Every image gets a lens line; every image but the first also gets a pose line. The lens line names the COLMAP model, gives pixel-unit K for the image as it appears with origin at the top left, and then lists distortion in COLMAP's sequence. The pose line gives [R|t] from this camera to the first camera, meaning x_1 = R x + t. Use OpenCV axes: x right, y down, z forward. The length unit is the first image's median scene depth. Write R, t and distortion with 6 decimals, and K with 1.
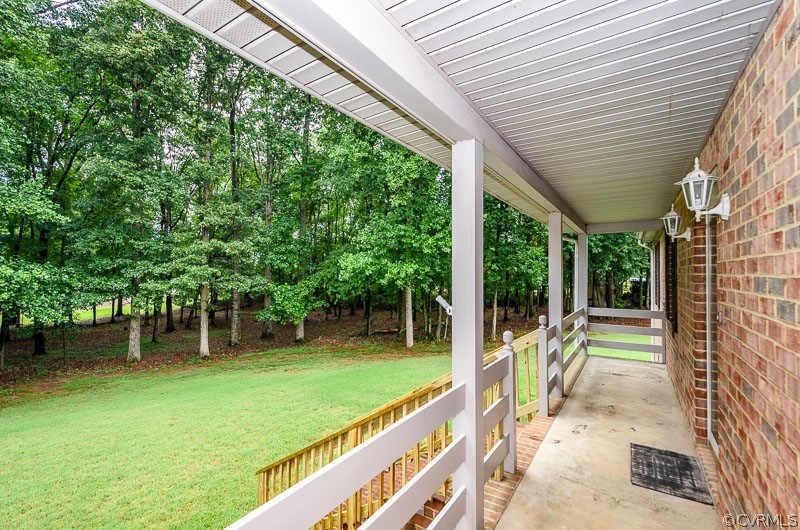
lens RADIAL K [[342.7, 0, 400.0], [0, 342.7, 265.0], [0, 0, 1]] dist [0.005836, -0.000484]
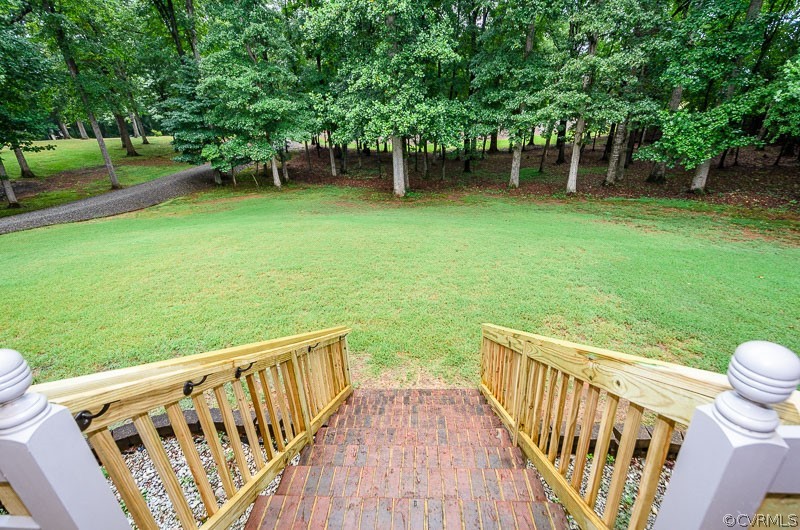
lens RADIAL K [[342.7, 0, 400.0], [0, 342.7, 265.0], [0, 0, 1]] dist [0.005836, -0.000484]
pose [[0.505818, 0.326523, -0.798456, 0.062966], [0.073139, 0.906029, 0.416848, 0.006190], [0.859534, -0.269247, 0.434404, 0.120192]]
